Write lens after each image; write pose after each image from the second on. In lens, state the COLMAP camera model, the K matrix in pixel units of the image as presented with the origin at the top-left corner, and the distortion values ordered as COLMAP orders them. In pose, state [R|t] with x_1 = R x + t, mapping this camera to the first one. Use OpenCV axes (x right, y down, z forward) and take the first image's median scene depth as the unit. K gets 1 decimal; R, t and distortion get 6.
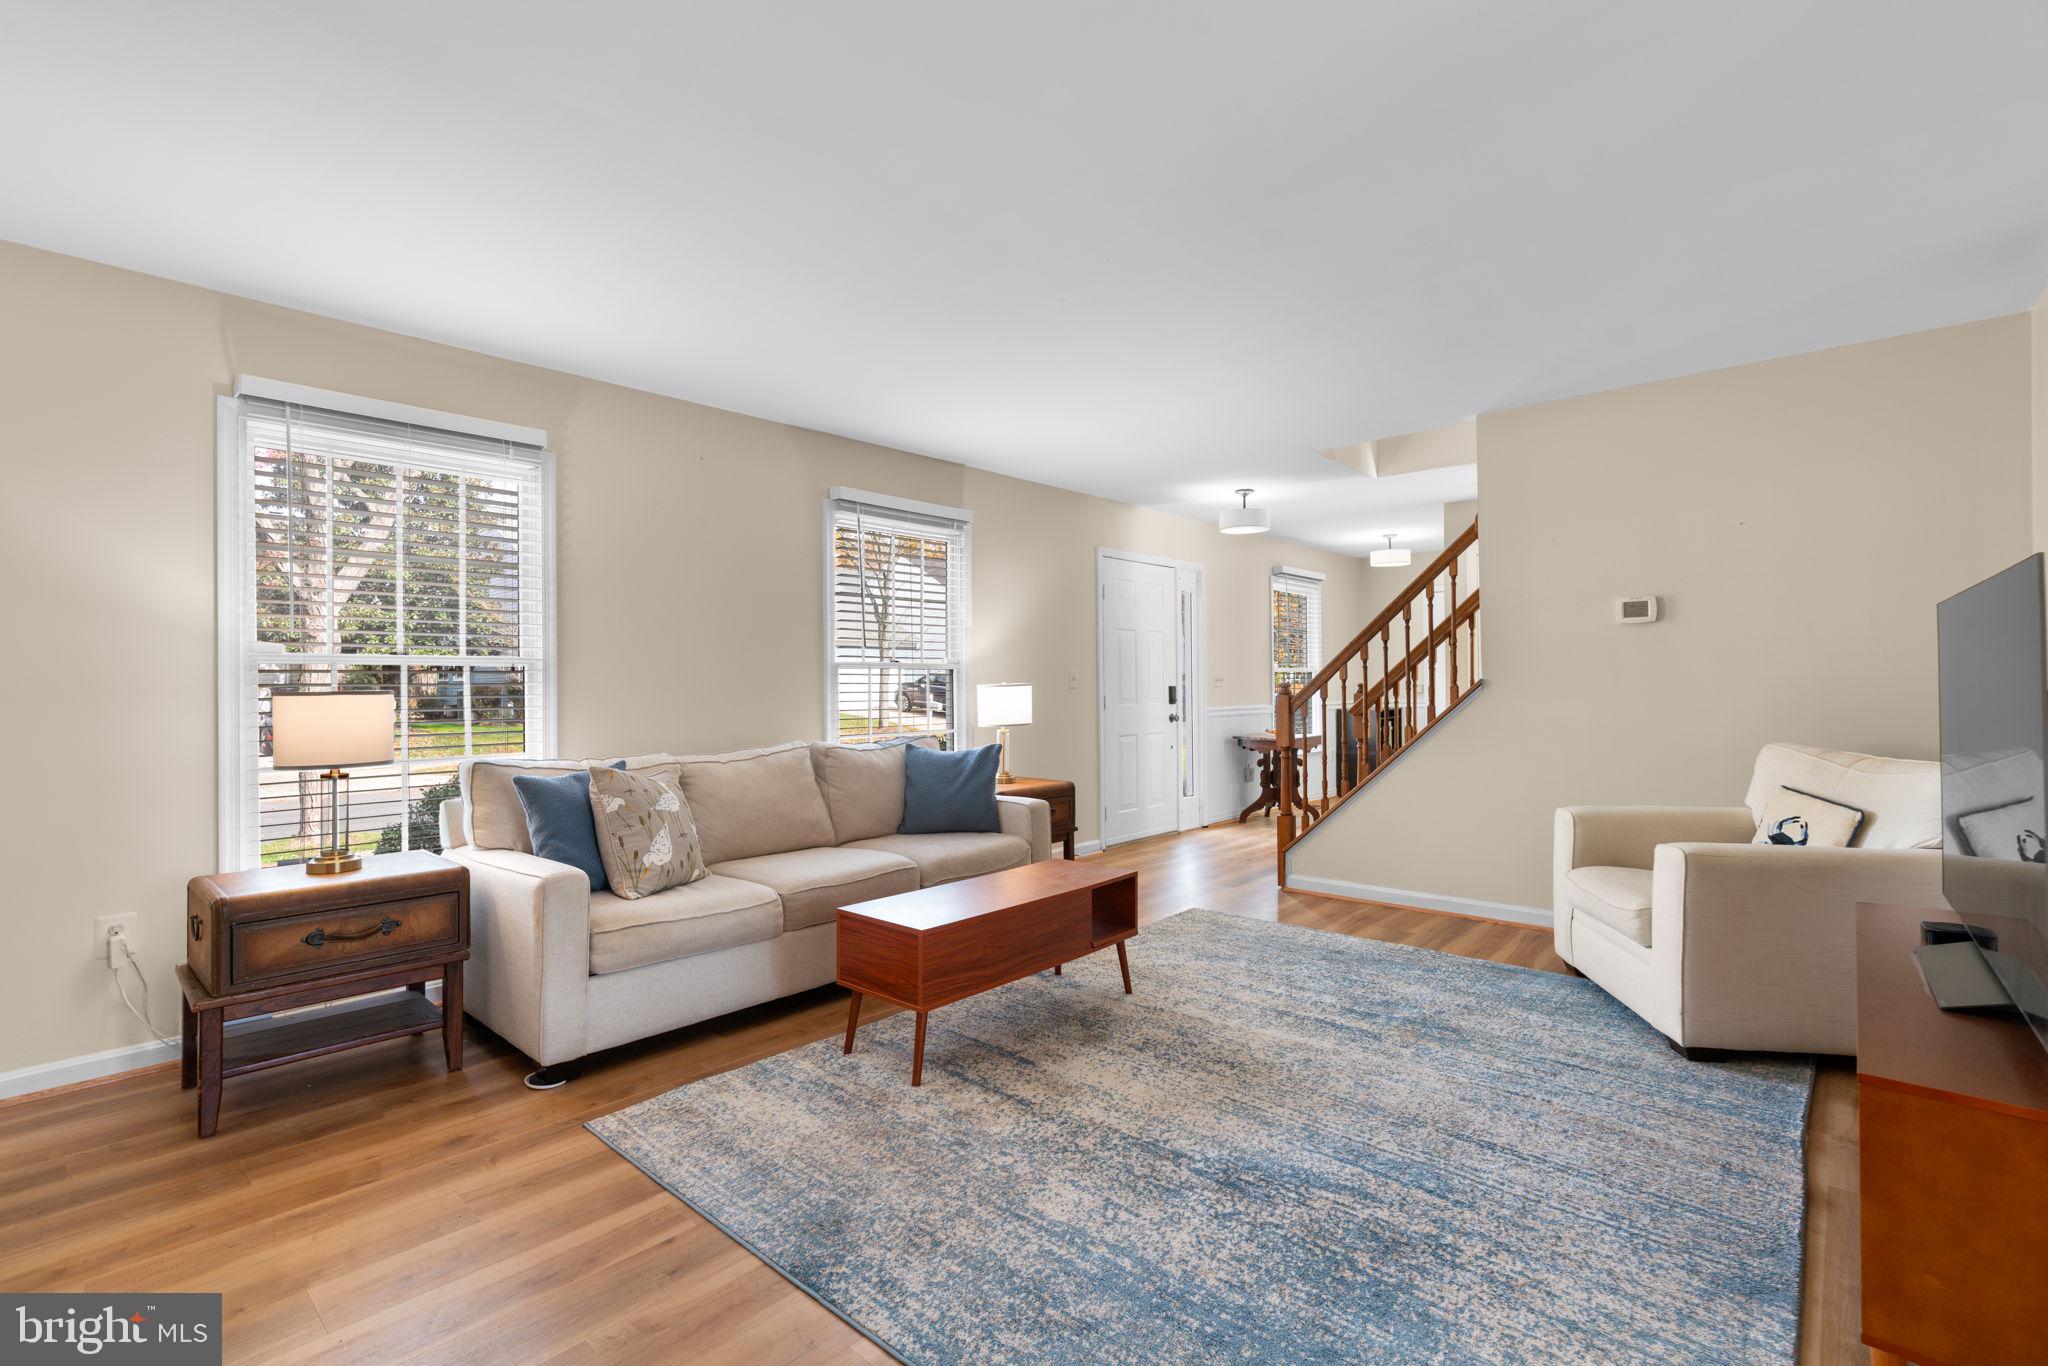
lens RADIAL K [[934.2, 0, 1030.6], [0, 934.2, 688.1], [0, 0, 1]] dist [-0.002914, 0.000395]
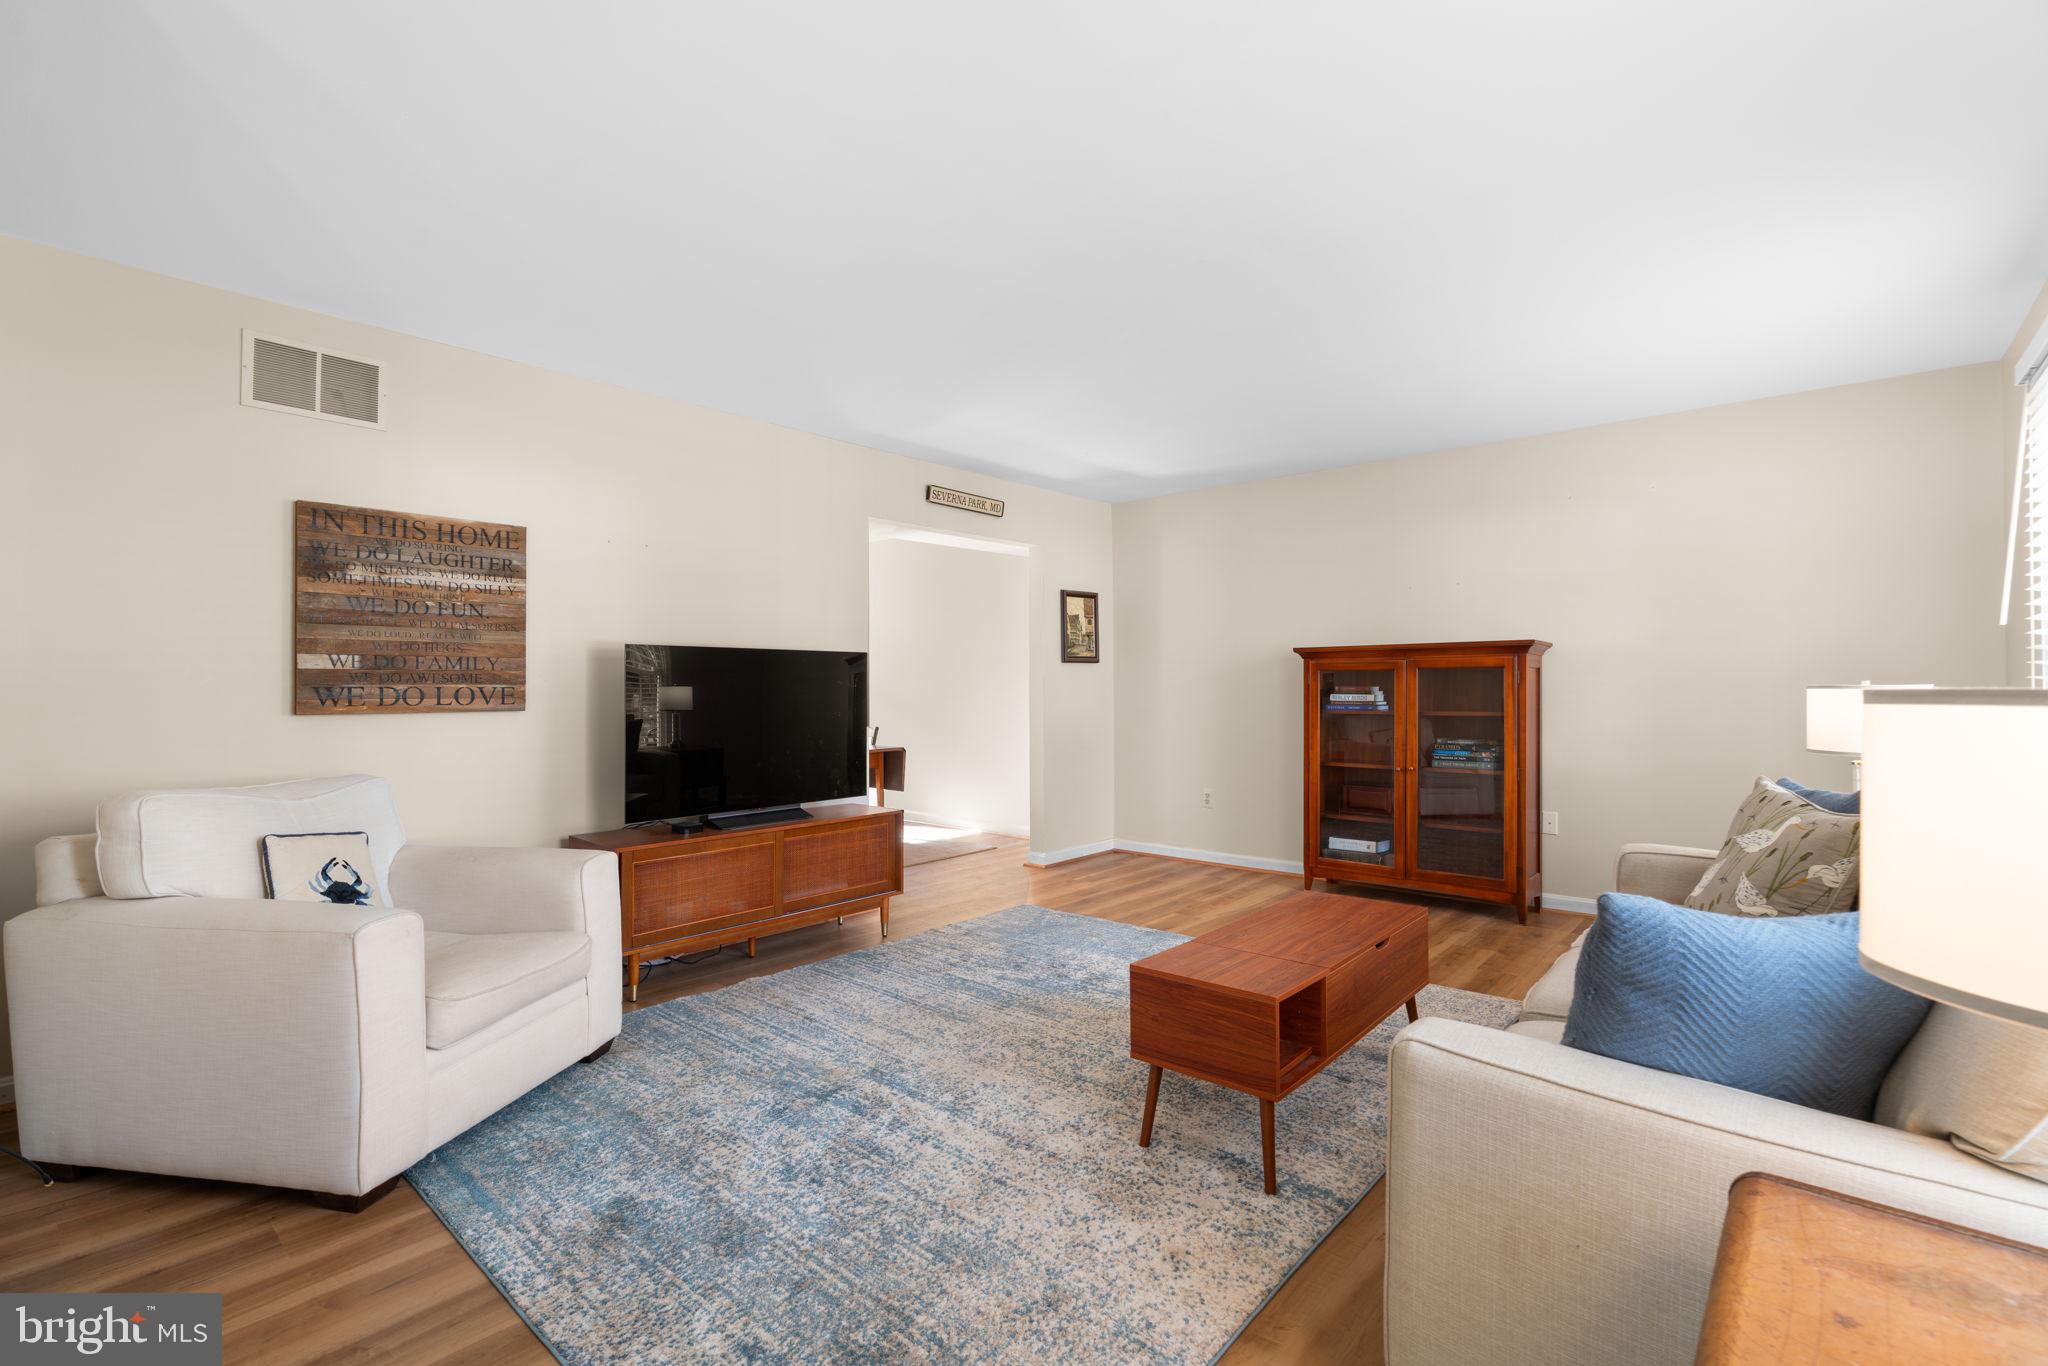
lens RADIAL K [[934.2, 0, 1021.4], [0, 934.2, 688.9], [0, 0, 1]] dist [-0.002914, 0.000395]
pose [[-0.999879, 0.012661, -0.009021, 0.154790], [0.012685, 0.999916, -0.002542, -0.002941], [0.008988, -0.002656, -0.999956, 1.326241]]
